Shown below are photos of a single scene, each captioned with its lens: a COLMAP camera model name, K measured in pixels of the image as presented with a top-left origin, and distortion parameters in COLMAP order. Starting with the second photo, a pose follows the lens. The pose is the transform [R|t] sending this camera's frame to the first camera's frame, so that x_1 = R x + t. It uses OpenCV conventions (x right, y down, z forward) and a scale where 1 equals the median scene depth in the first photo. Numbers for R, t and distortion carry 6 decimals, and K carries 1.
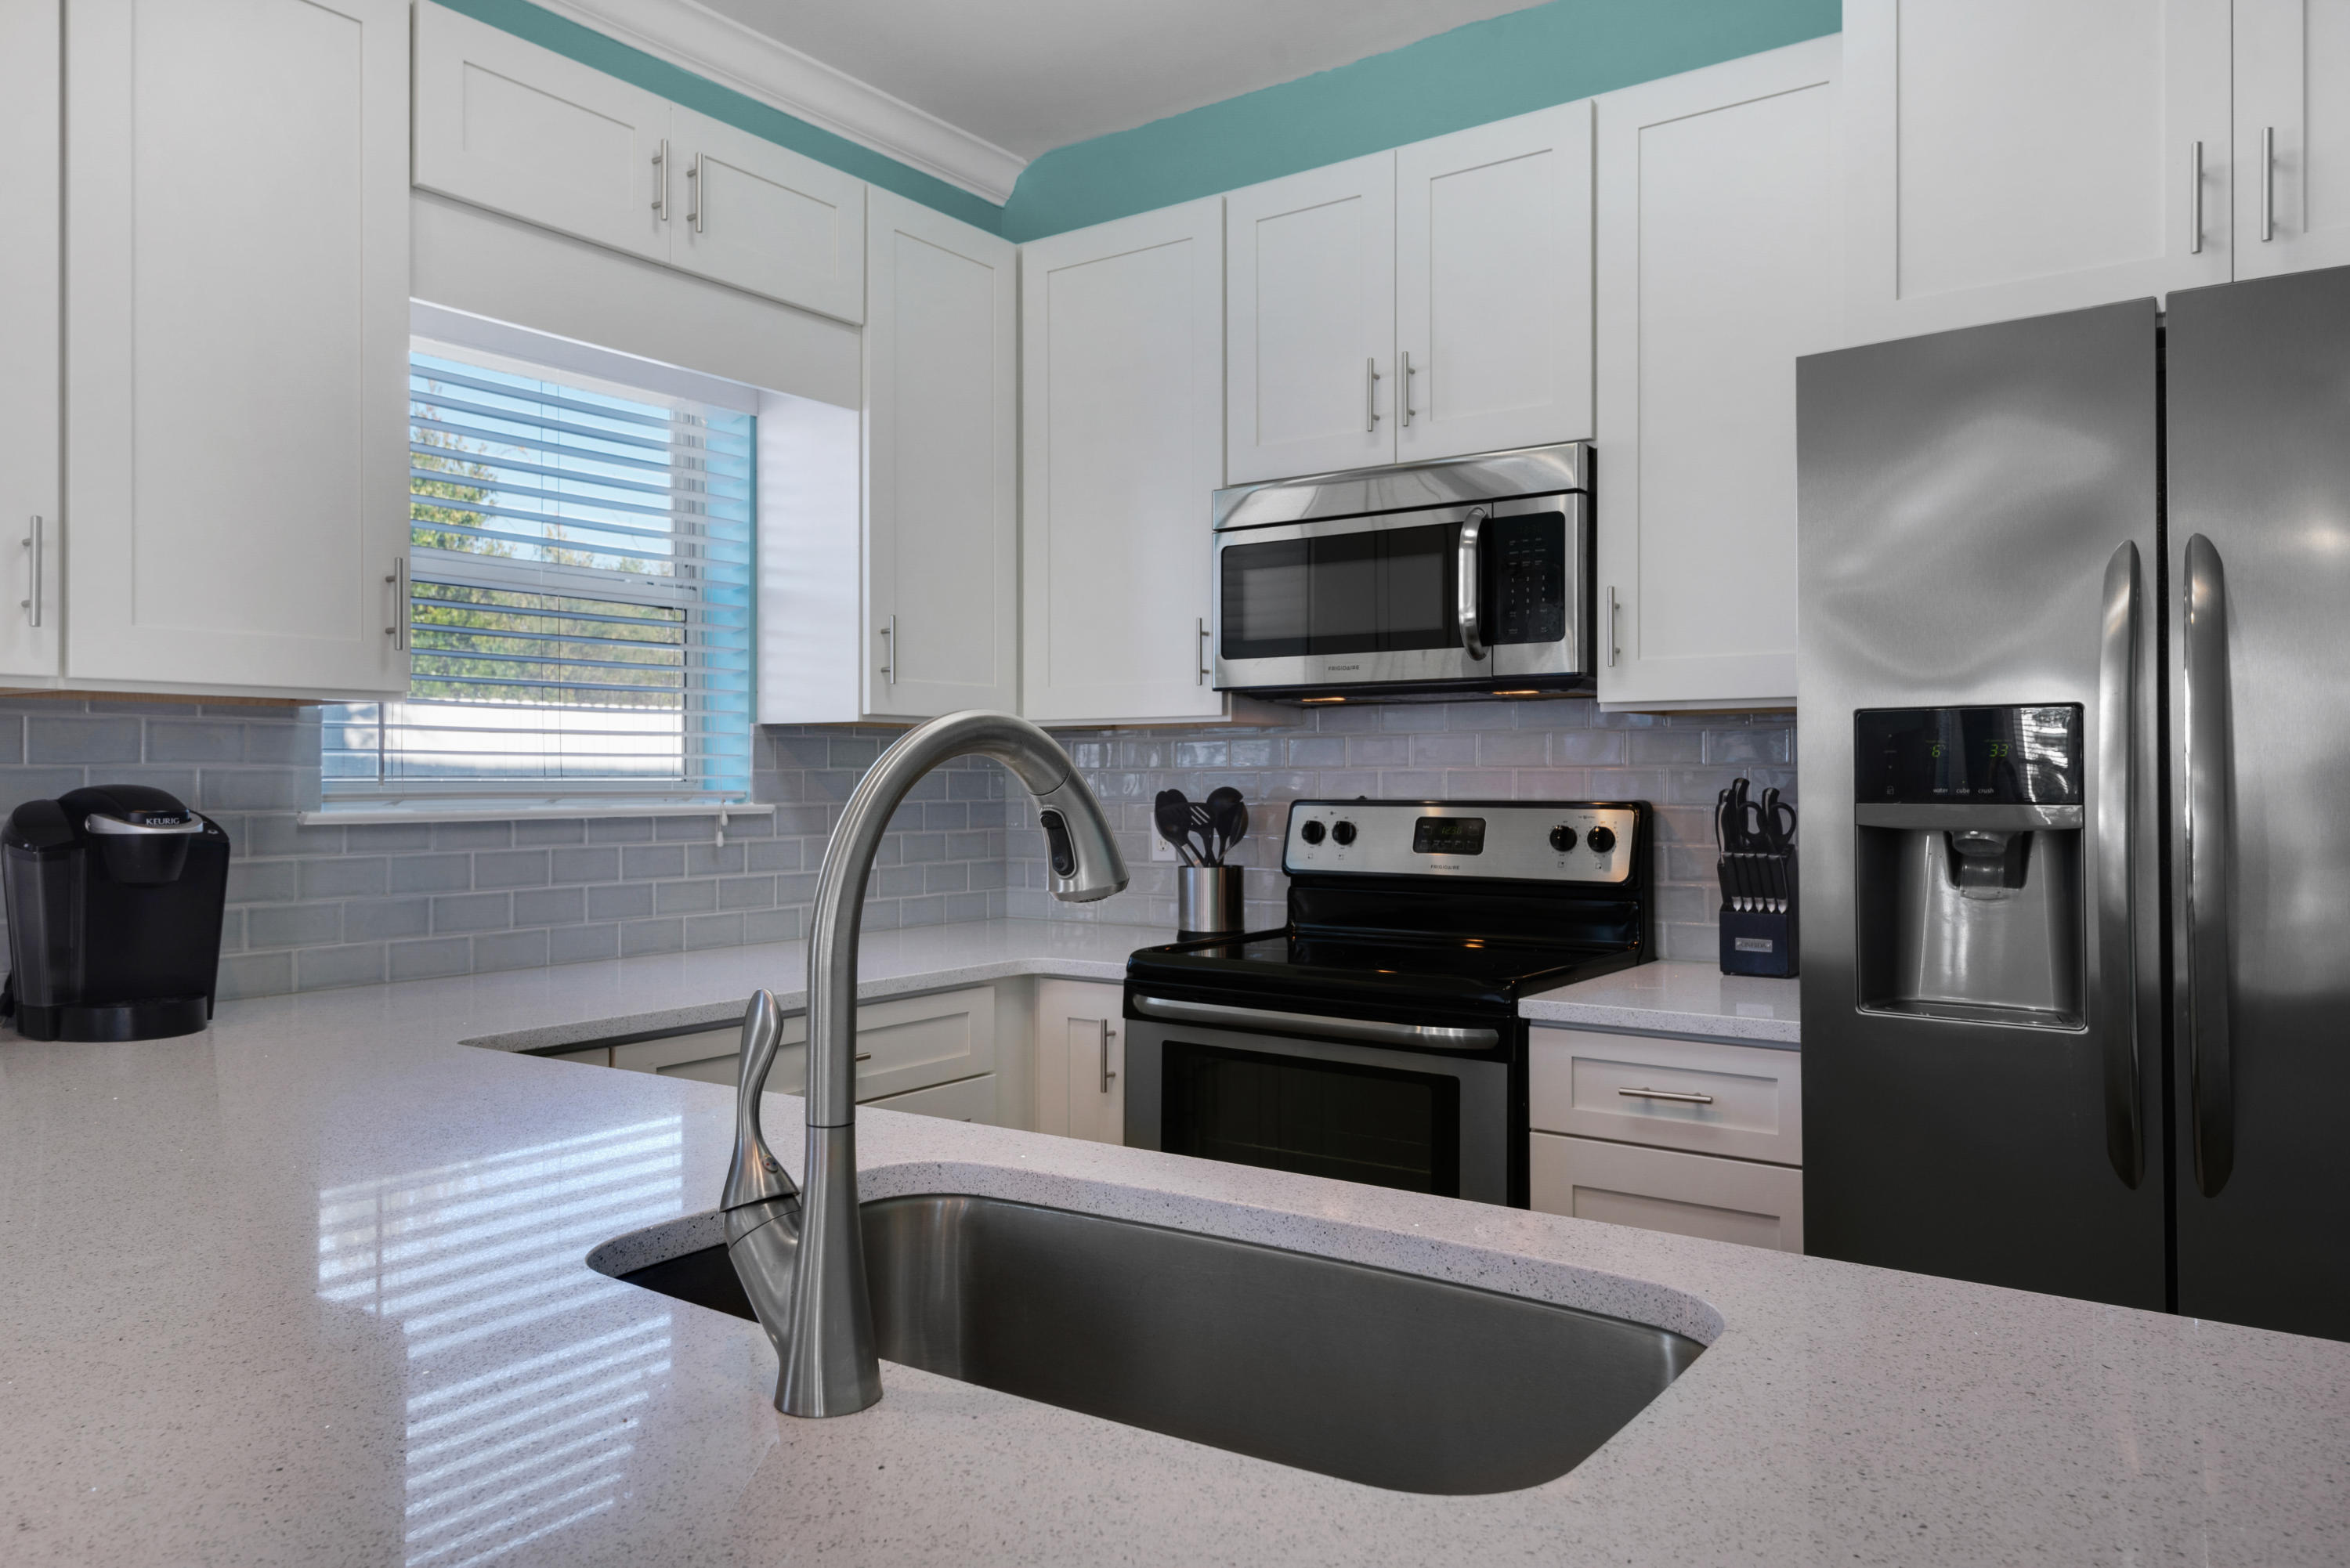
lens RADIAL K [[1591.1, 0, 1182.3], [0, 1591.1, 768.7], [0, 0, 1]] dist [-0.001823, 0.004183]
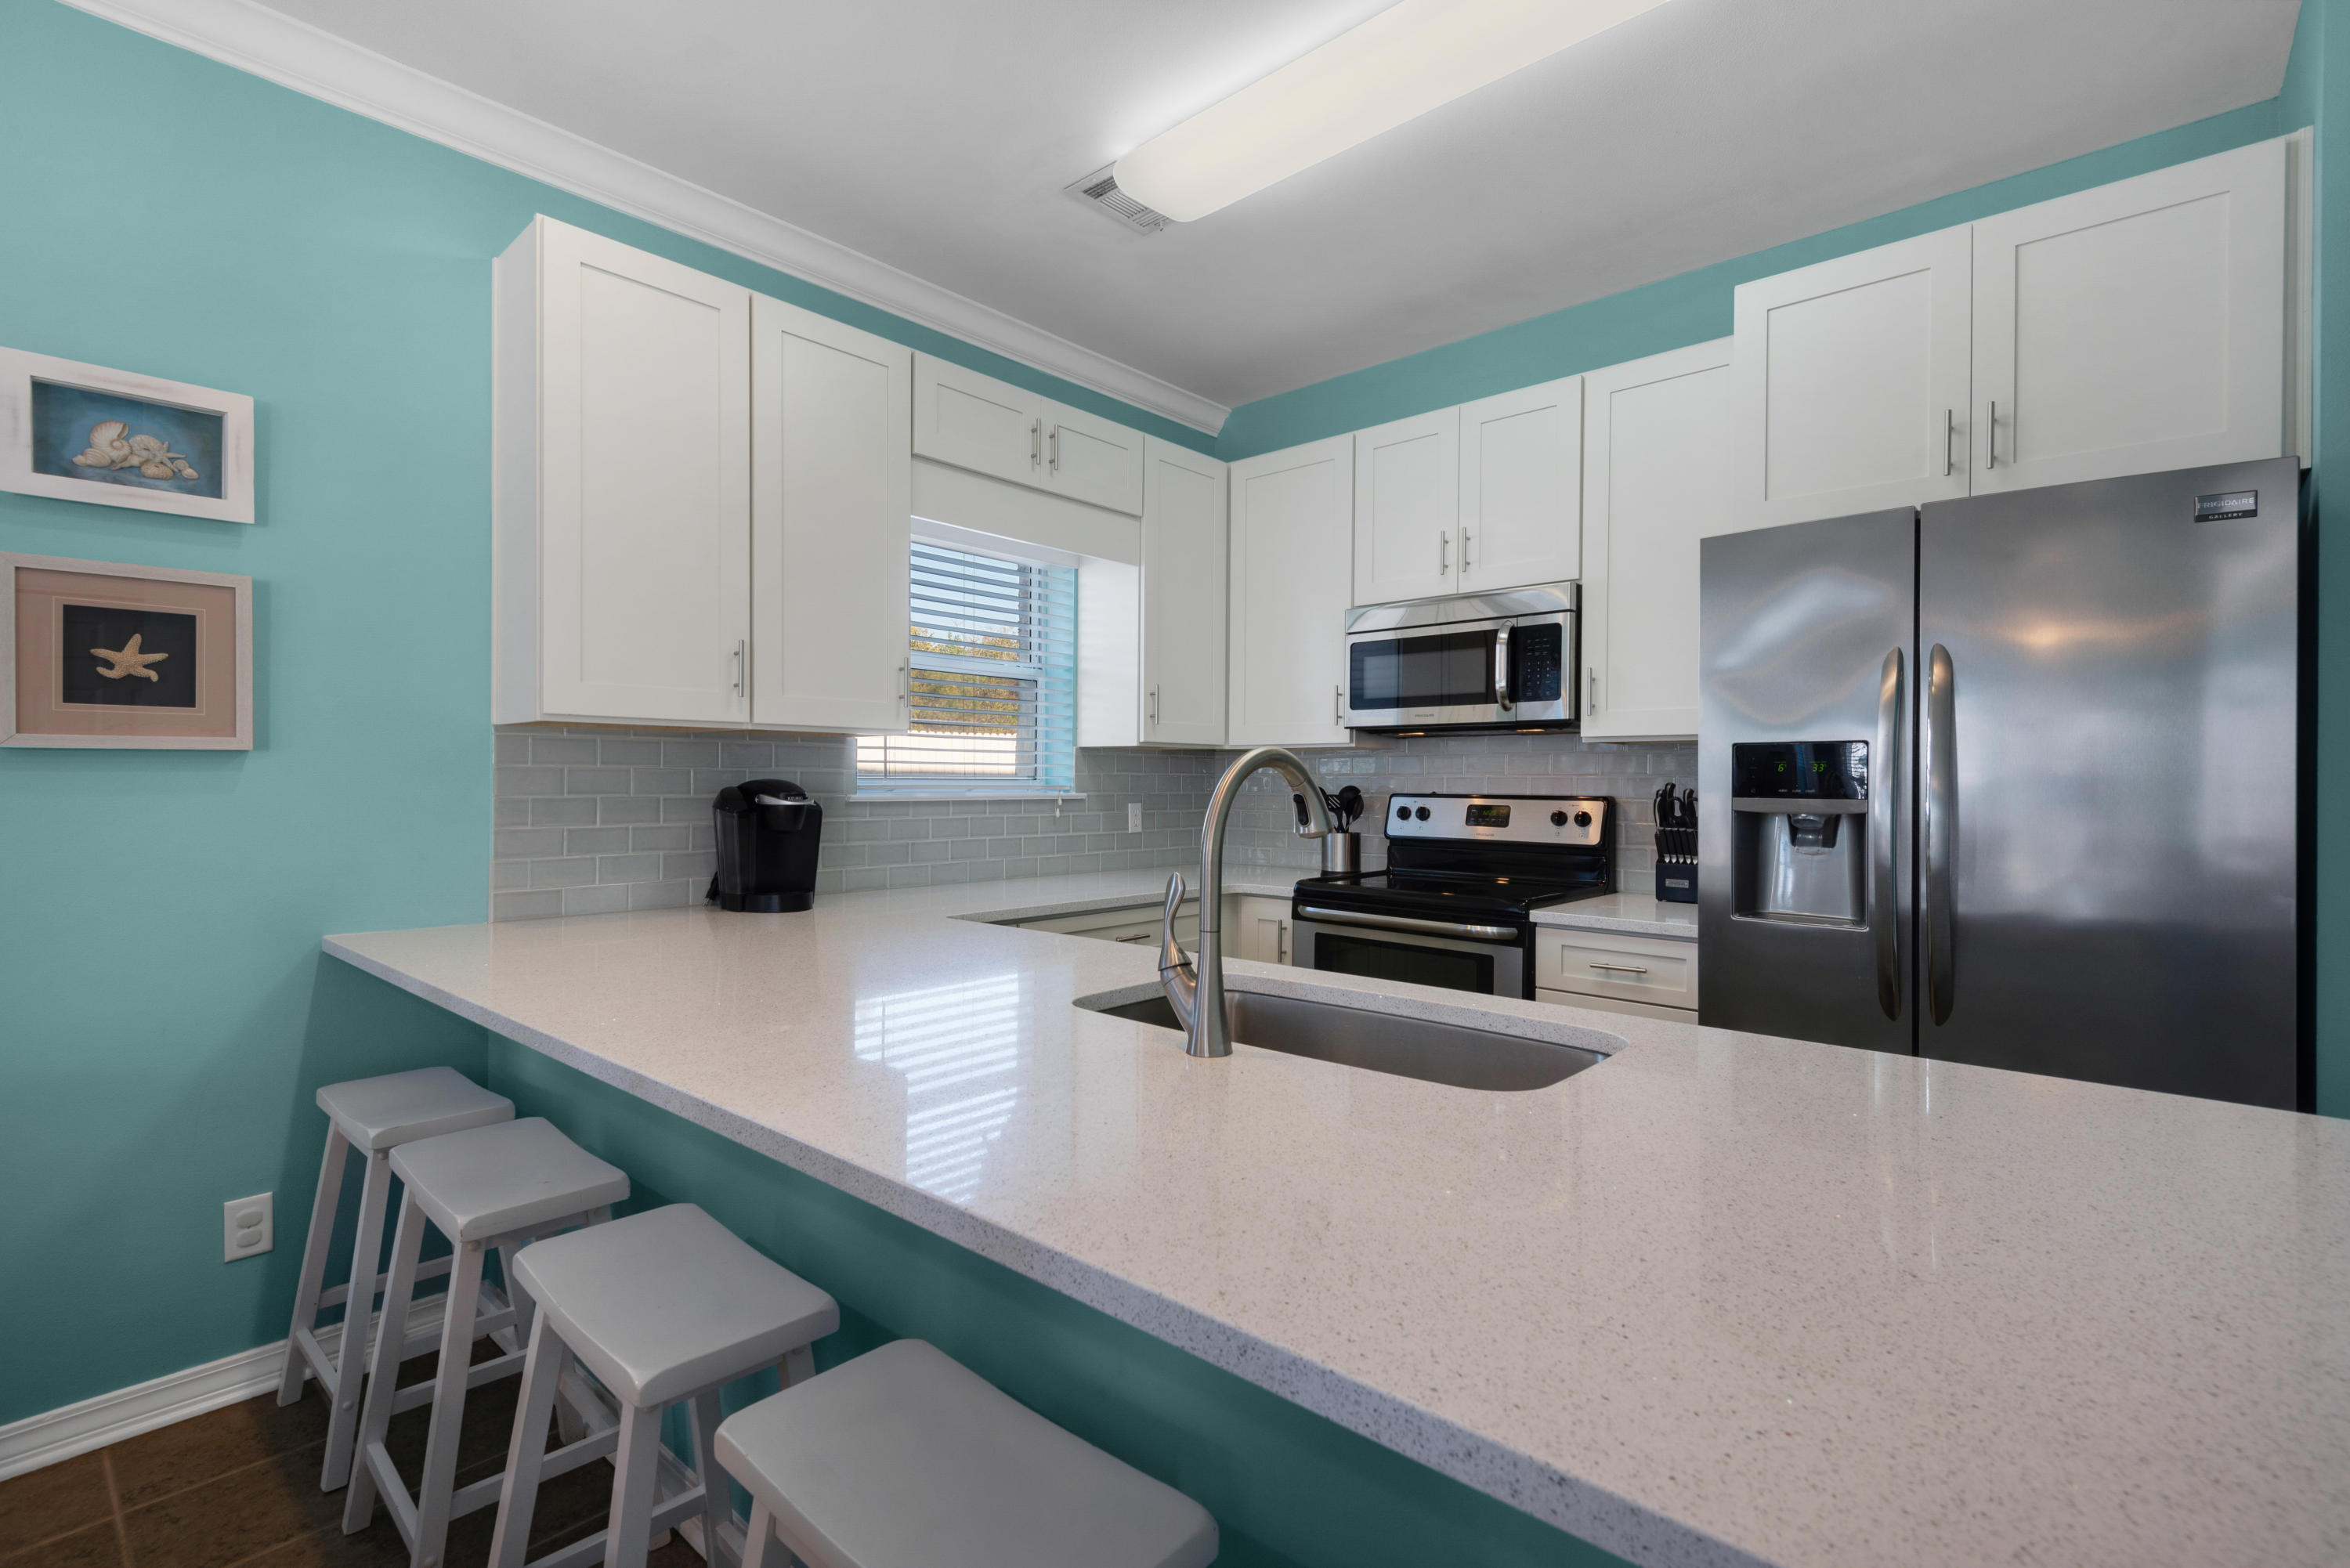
lens RADIAL K [[1033.9, 0, 1175.0], [0, 1033.9, 784.0], [0, 0, 1]] dist [0.001020, -0.000514]
pose [[0.992076, 0.008333, -0.125363, -0.024212], [-0.007097, 0.999922, 0.010304, -0.000079], [0.125439, -0.009332, 0.992057, -0.126098]]
